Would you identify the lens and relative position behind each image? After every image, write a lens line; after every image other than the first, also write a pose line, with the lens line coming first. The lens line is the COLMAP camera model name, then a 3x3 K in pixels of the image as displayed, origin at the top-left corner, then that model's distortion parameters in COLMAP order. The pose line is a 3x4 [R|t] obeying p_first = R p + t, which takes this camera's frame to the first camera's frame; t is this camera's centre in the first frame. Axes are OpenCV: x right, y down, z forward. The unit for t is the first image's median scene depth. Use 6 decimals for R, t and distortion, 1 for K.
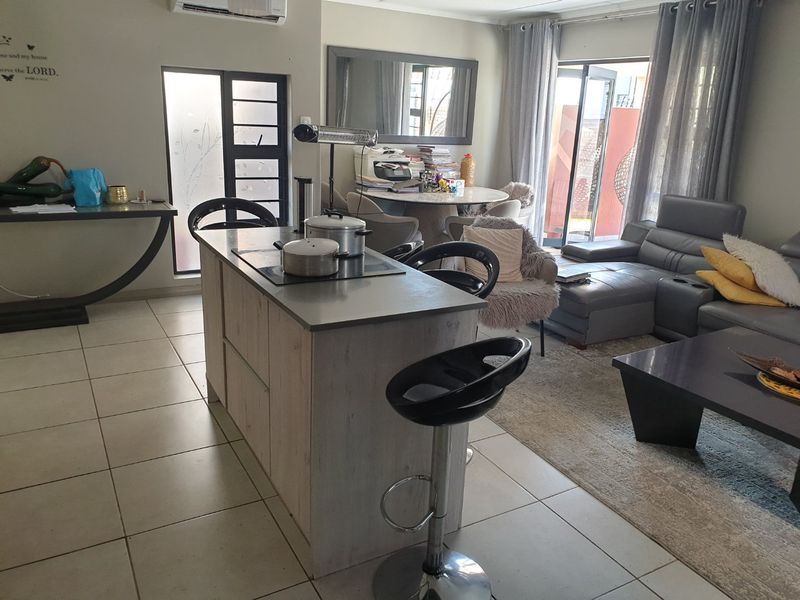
lens RADIAL K [[627.6, 0, 411.6], [0, 627.6, 301.1], [0, 0, 1]] dist [0.043338, -0.042795]
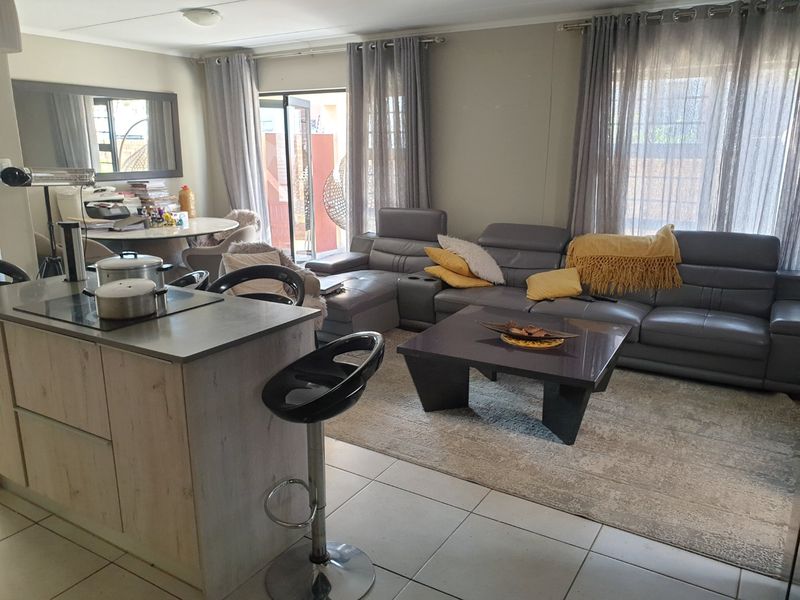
lens RADIAL K [[627.6, 0, 400.5], [0, 627.6, 305.0], [0, 0, 1]] dist [0.043338, -0.042795]
pose [[0.882758, -0.164148, 0.440220, -0.116834], [0.179146, 0.983793, 0.007599, 0.004222], [-0.434333, 0.072155, 0.897858, -0.034252]]
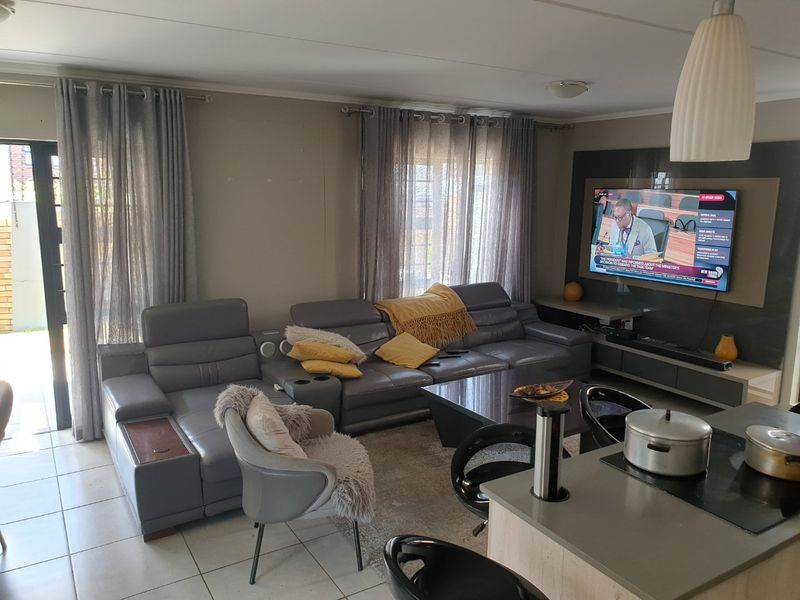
lens RADIAL K [[627.6, 0, 400.2], [0, 627.6, 301.2], [0, 0, 1]] dist [0.043338, -0.042795]
pose [[-0.009959, -0.213313, 0.976933, -0.491001], [0.287640, 0.935078, 0.207106, -0.298094], [-0.957687, 0.283067, 0.052045, 0.746448]]
